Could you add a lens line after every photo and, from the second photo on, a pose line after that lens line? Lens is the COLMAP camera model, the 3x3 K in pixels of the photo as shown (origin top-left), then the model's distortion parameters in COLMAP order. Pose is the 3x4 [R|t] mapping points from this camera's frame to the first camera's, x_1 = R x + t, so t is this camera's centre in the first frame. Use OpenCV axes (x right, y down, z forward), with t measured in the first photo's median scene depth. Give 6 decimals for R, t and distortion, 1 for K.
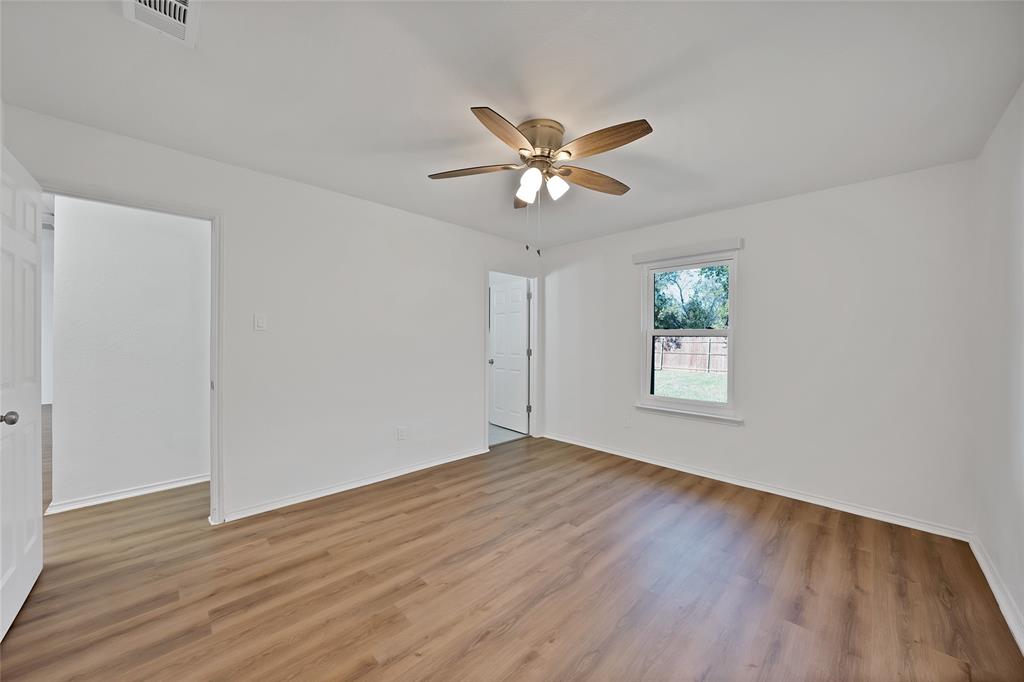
lens RADIAL K [[361.3, 0, 510.1], [0, 361.3, 343.3], [0, 0, 1]] dist [-0.003027, -0.000049]
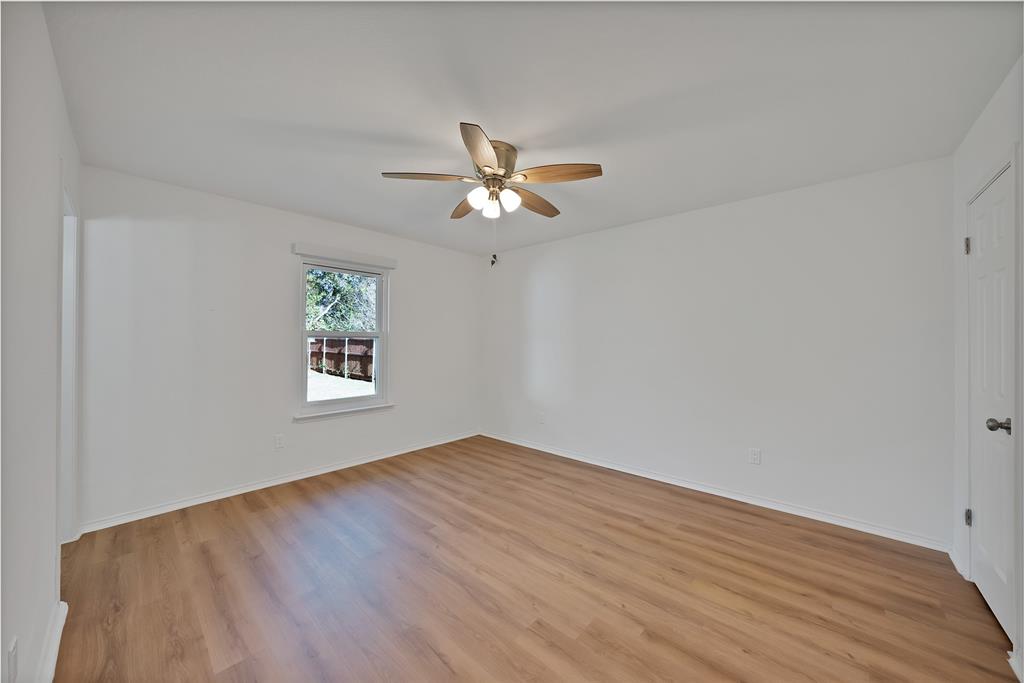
lens RADIAL K [[361.3, 0, 510.0], [0, 361.3, 338.5], [0, 0, 1]] dist [-0.003027, -0.000049]
pose [[-0.032841, 0.002745, 0.999457, -0.801078], [0.004614, 0.999986, -0.002595, -0.016944], [-0.999450, 0.004526, -0.032853, 0.781916]]
